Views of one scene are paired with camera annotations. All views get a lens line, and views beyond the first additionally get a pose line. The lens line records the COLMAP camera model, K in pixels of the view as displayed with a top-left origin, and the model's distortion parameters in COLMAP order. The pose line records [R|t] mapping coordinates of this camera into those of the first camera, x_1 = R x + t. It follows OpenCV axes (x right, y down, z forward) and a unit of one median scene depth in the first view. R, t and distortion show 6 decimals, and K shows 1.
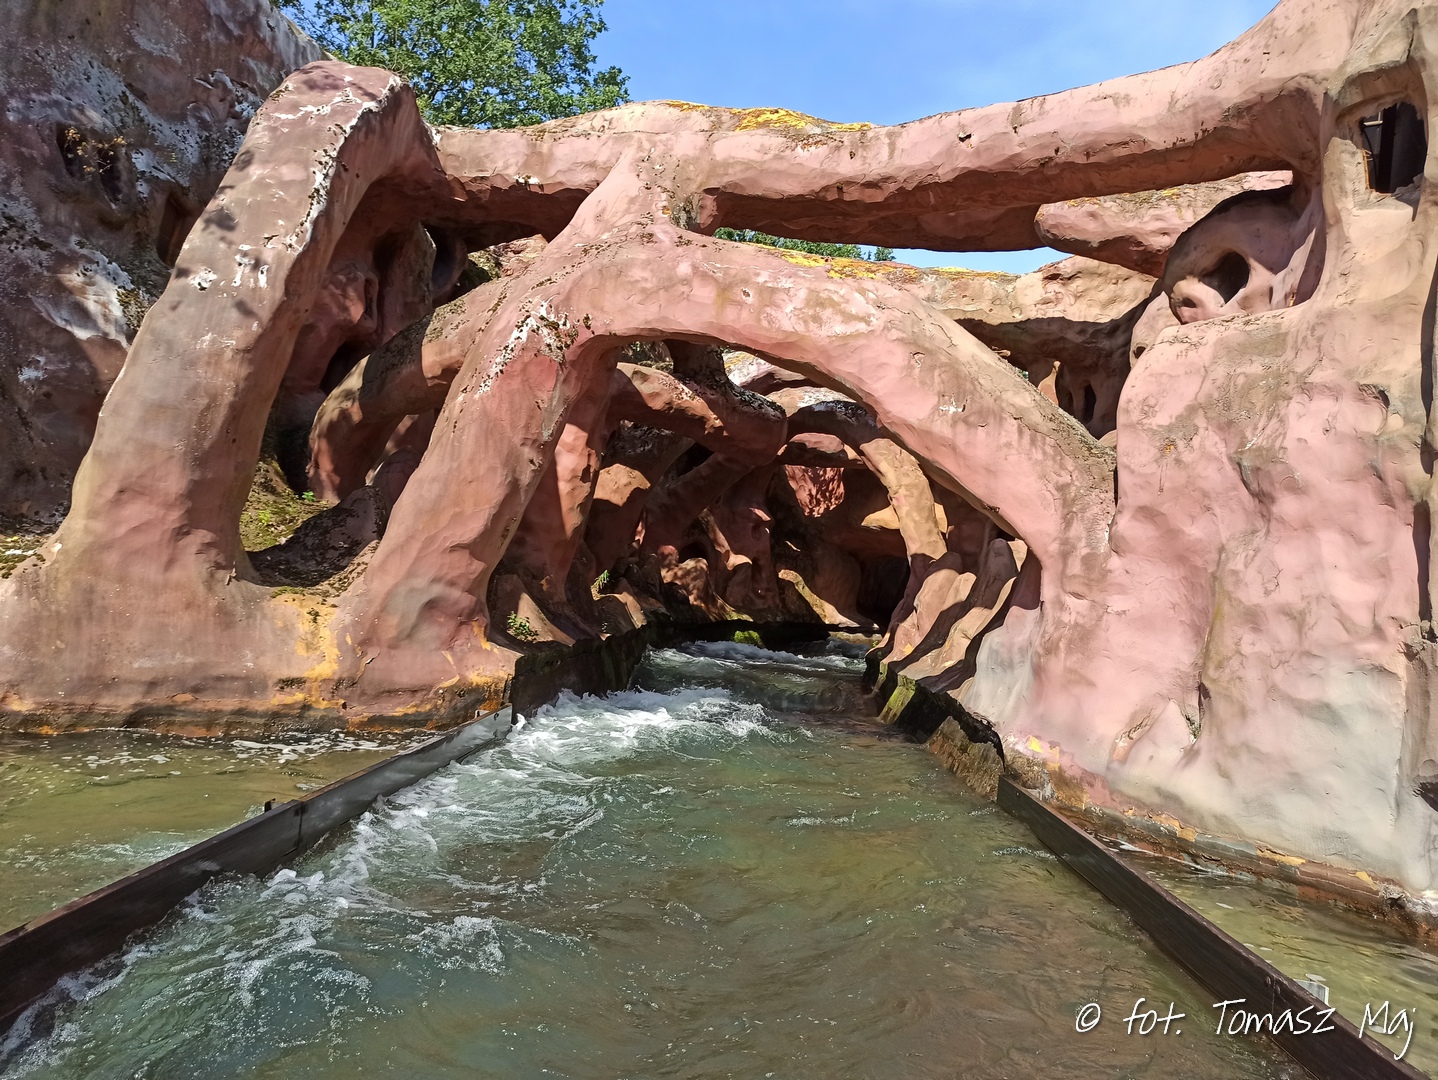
lens RADIAL K [[1077.6, 0, 718.7], [0, 1077.6, 541.9], [0, 0, 1]] dist [0.001974, -0.000571]
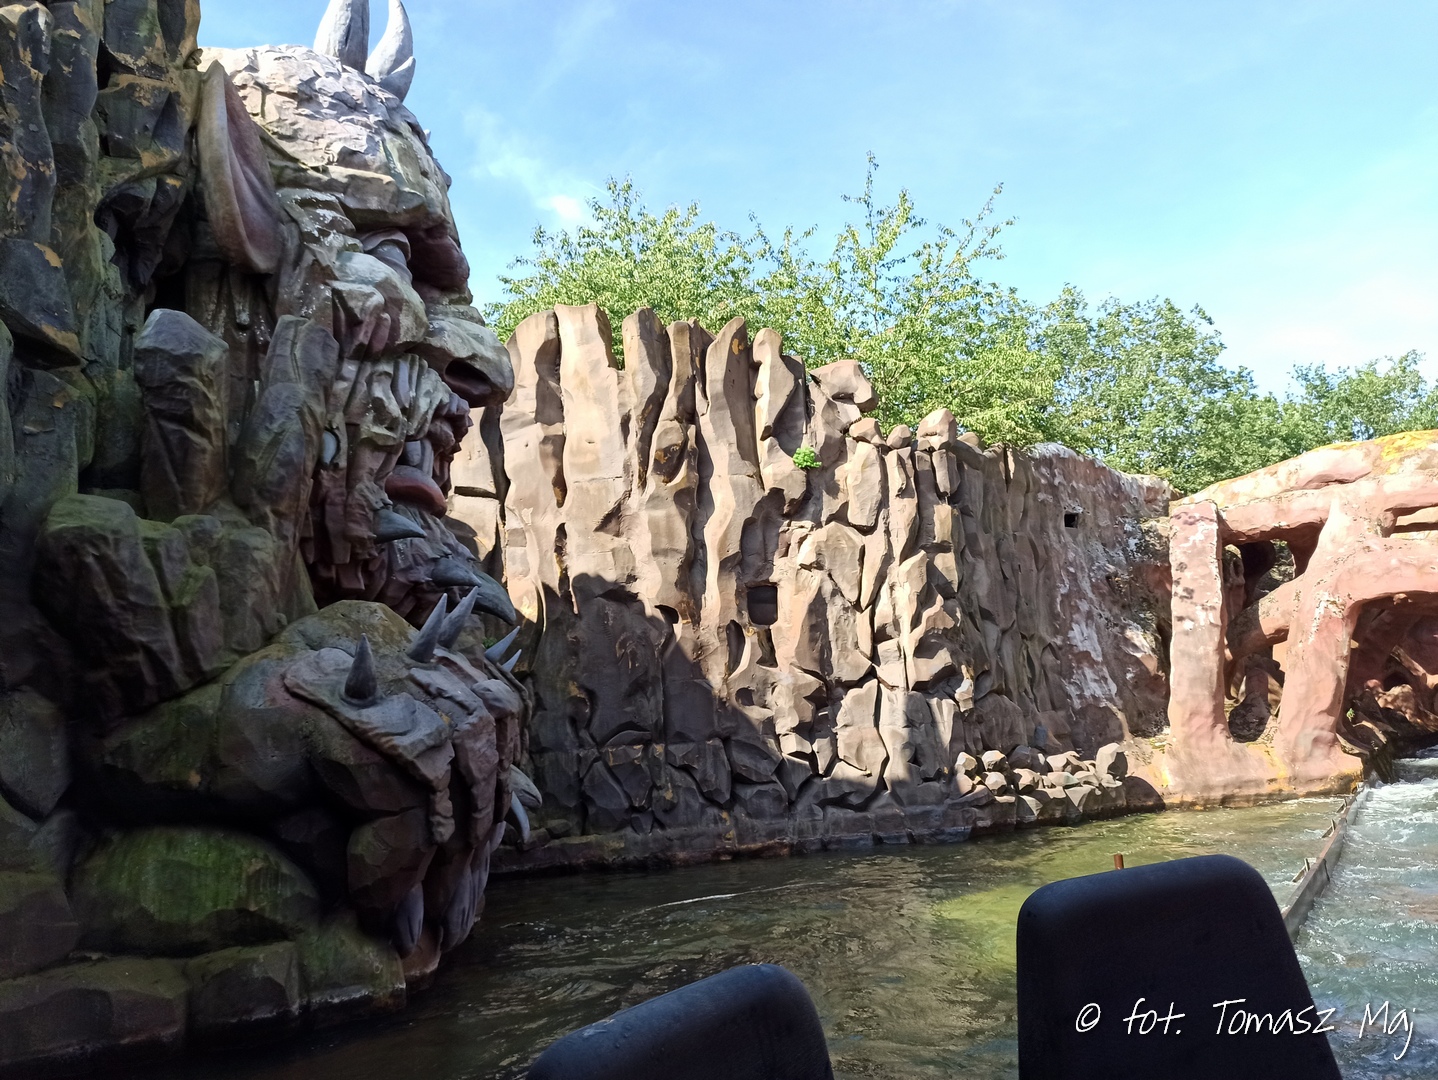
lens RADIAL K [[1077.6, 0, 721.1], [0, 1077.6, 533.2], [0, 0, 1]] dist [0.001974, -0.000571]
pose [[0.839481, -0.261035, -0.476584, -0.123166], [0.180011, 0.961129, -0.209349, -0.106764], [0.512706, 0.089954, 0.853839, -1.569414]]
